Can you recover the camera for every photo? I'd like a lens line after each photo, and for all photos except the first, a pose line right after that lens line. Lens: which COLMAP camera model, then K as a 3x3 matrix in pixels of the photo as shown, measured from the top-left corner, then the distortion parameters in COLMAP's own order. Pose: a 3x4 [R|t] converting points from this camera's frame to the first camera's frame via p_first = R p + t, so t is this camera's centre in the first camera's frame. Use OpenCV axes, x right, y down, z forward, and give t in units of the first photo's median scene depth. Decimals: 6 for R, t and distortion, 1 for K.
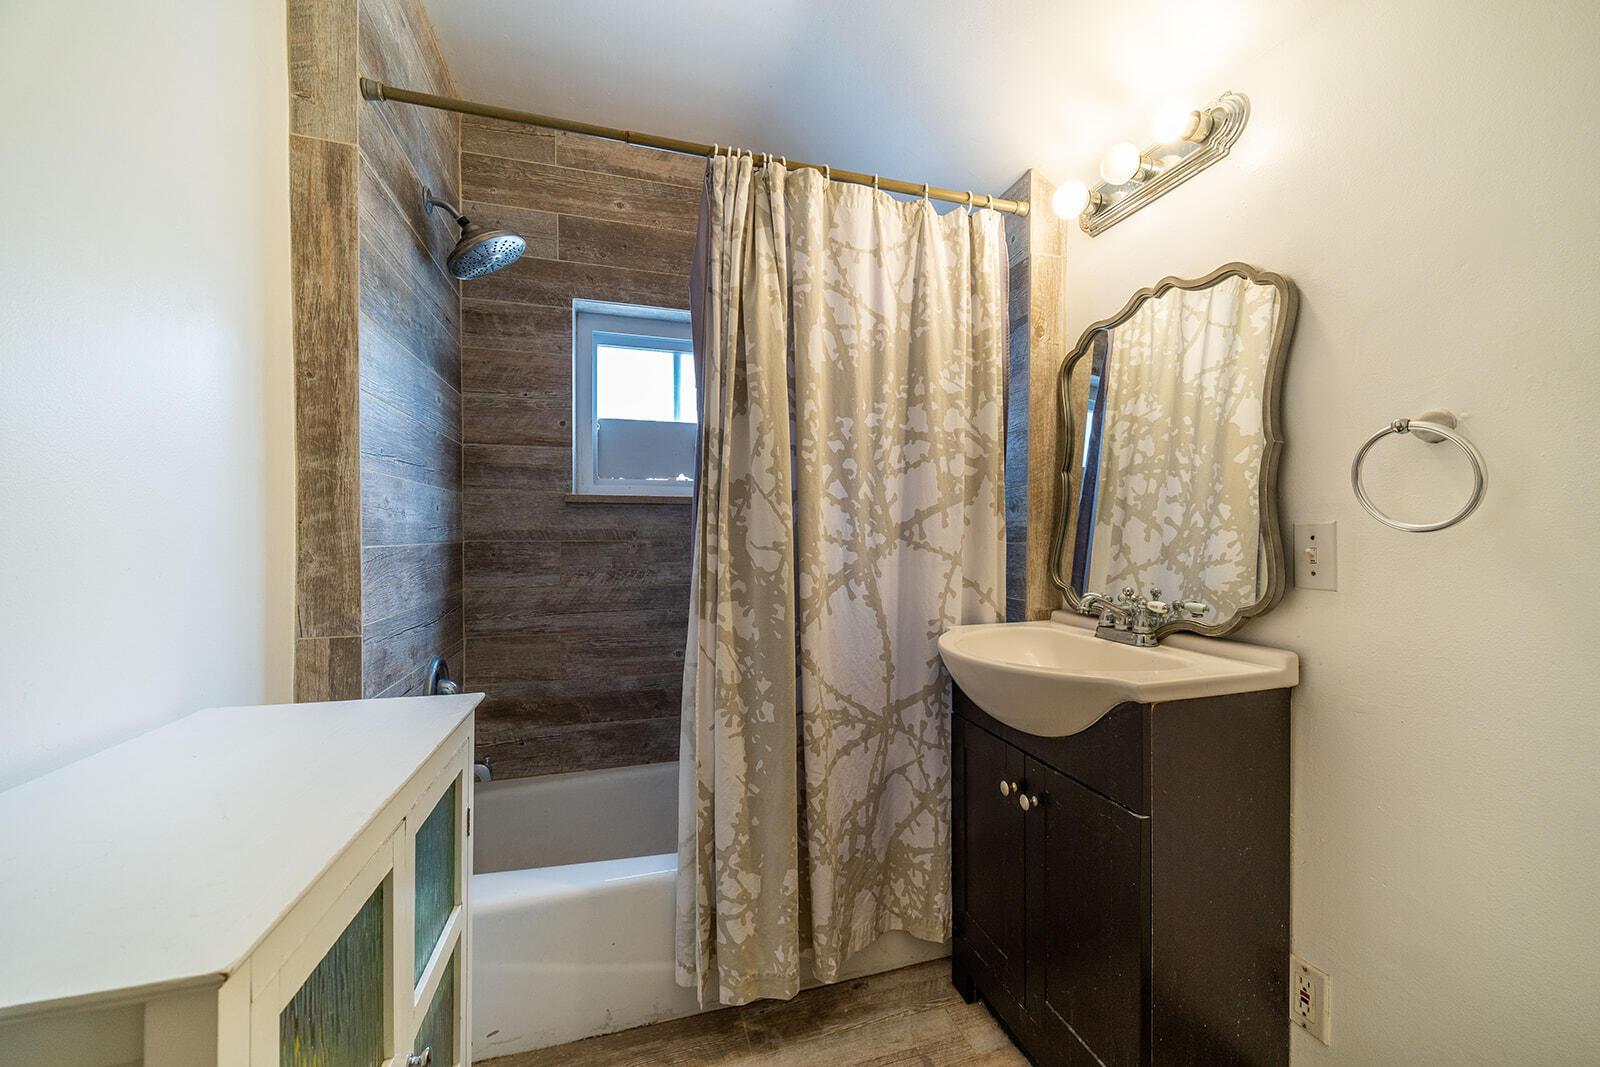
lens RADIAL K [[696.7, 0, 800.0], [0, 696.7, 533.5], [0, 0, 1]] dist [0.000538, -0.000008]
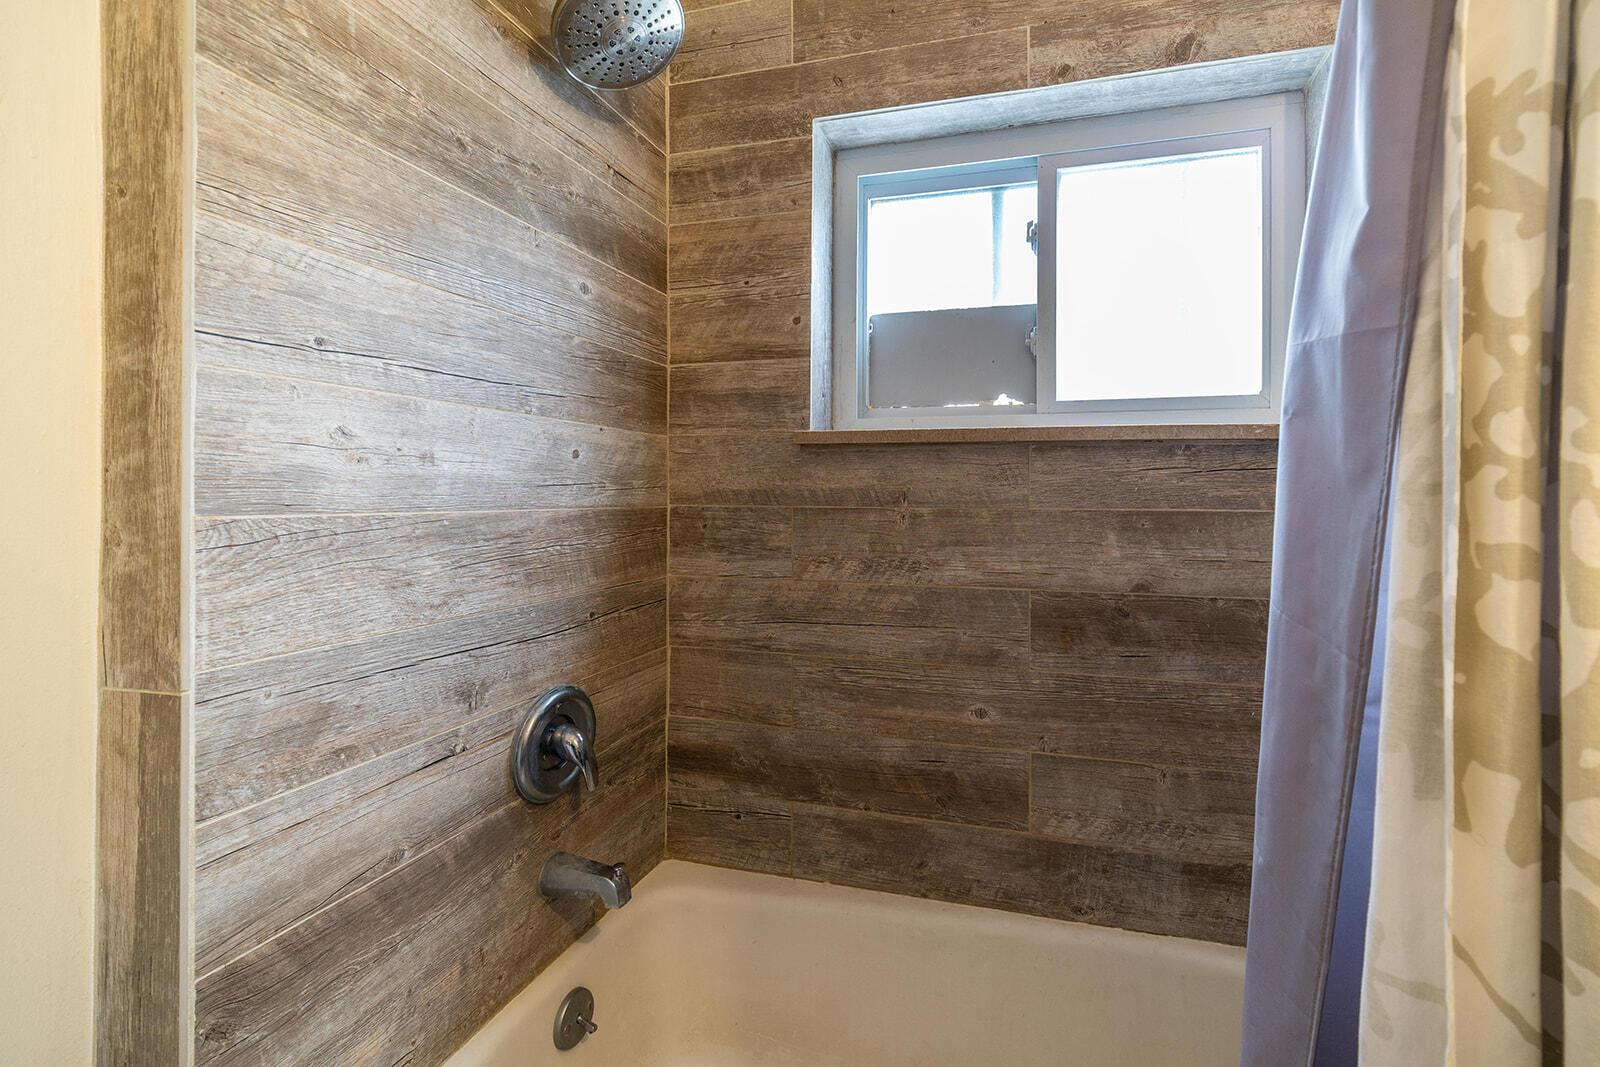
lens RADIAL K [[741.8, 0, 800.8], [0, 741.8, 491.7], [0, 0, 1]] dist [0.001704, -0.000093]
pose [[0.846687, 0.001471, -0.532089, 0.019893], [-0.005001, 0.999974, -0.005193, 0.000461], [0.532068, 0.007058, 0.846672, 0.437814]]
